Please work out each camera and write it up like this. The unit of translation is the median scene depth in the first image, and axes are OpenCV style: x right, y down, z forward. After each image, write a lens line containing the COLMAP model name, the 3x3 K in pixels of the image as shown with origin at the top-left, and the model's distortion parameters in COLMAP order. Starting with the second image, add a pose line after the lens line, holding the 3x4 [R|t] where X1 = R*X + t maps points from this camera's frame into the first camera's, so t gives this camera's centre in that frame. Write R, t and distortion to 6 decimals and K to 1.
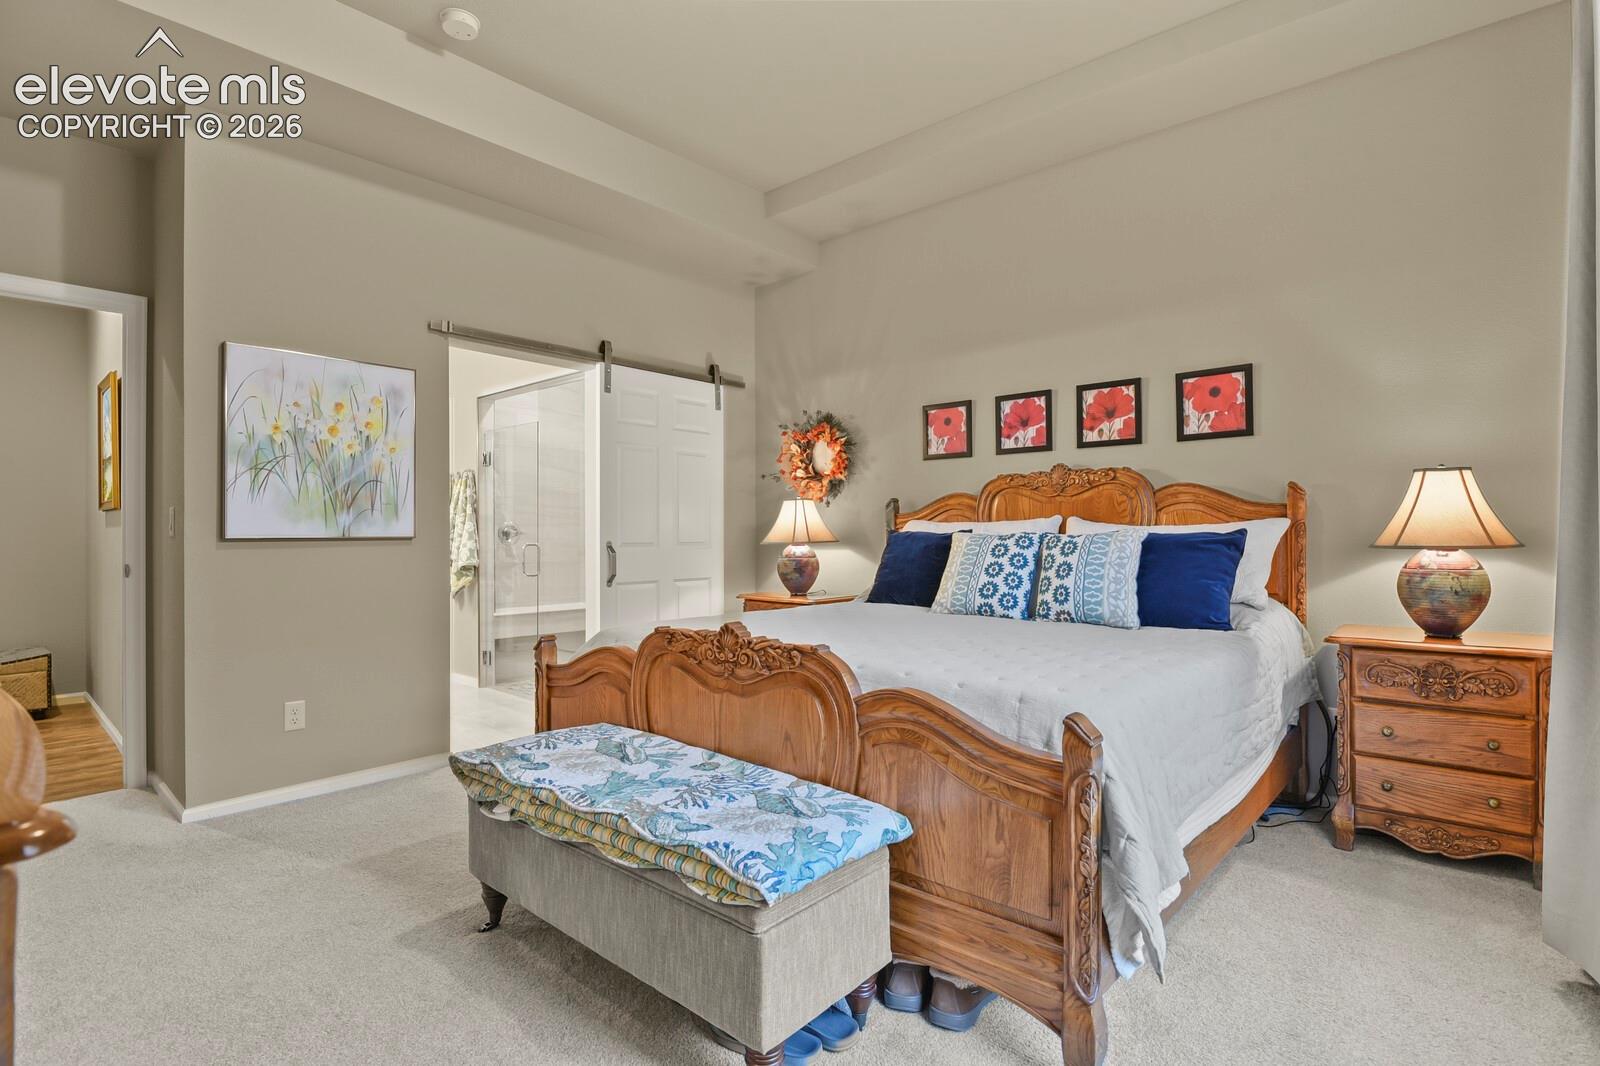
lens RADIAL K [[773.3, 0, 800.0], [0, 773.3, 533.0], [0, 0, 1]] dist [-0.042094, -0.000228]
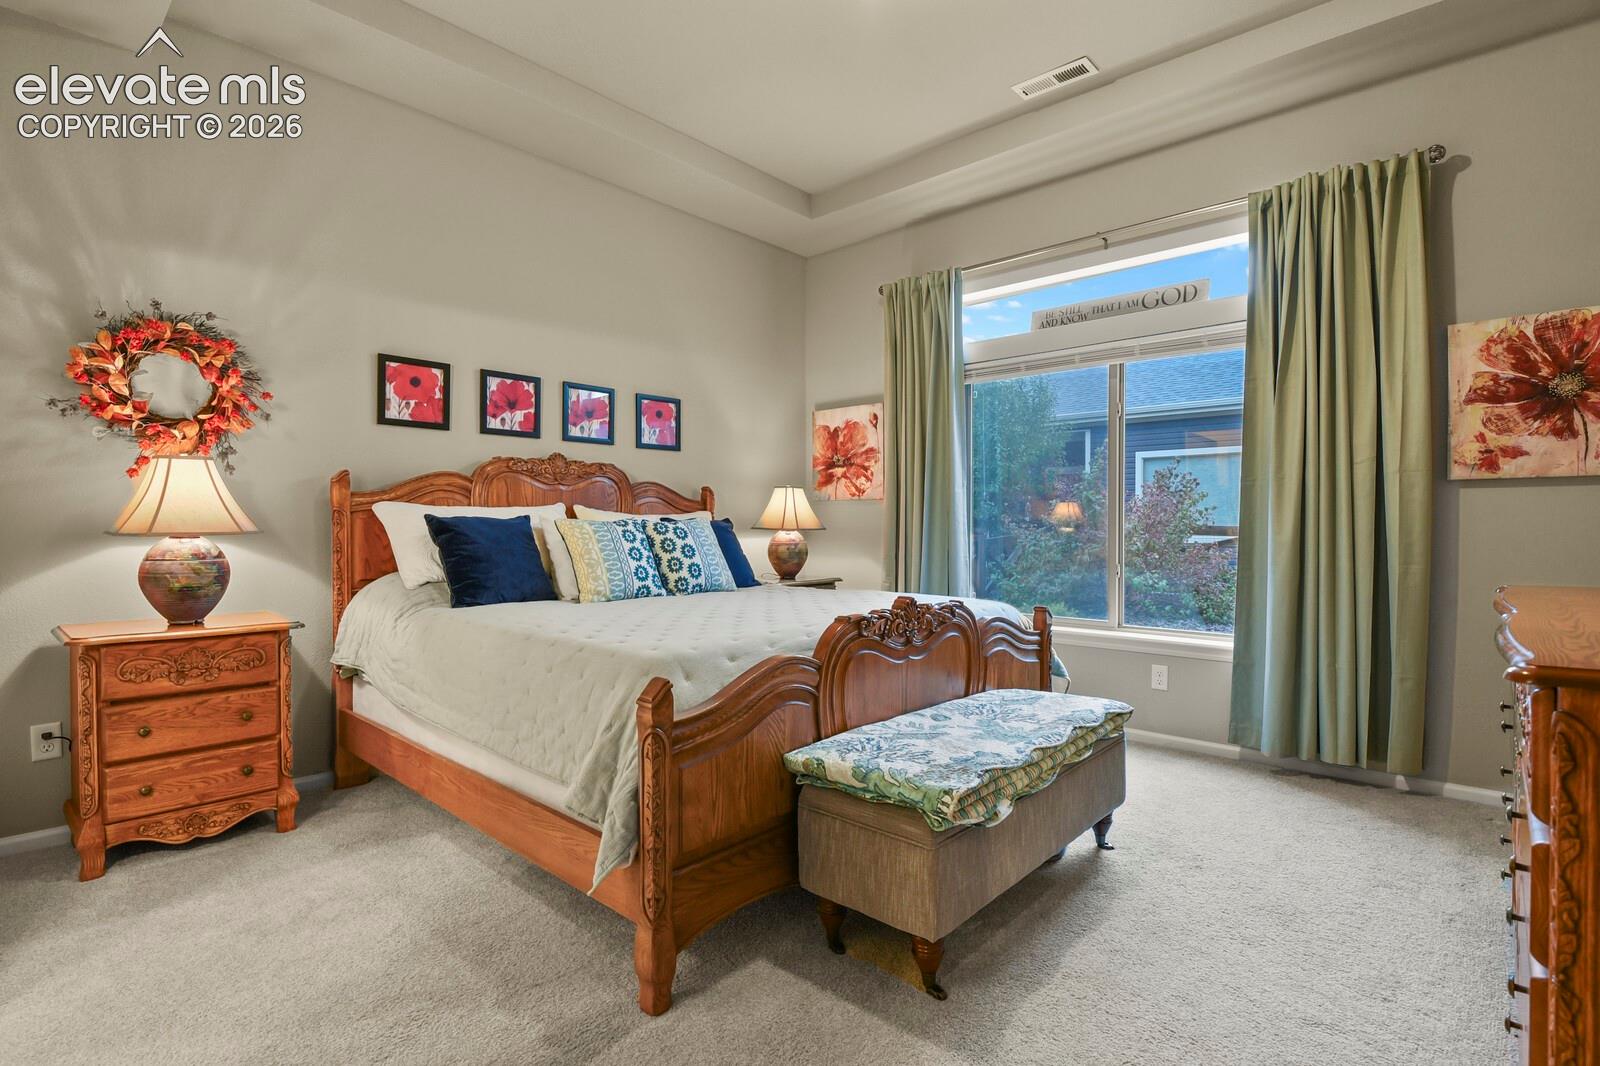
lens RADIAL K [[784.5, 0, 811.3], [0, 784.5, 529.0], [0, 0, 1]] dist [-0.001106, -0.002069]
pose [[-0.005159, -0.005848, 0.999970, -0.683375], [-0.008658, 0.999946, 0.005804, 0.003302], [-0.999949, -0.008628, -0.005209, 0.618927]]
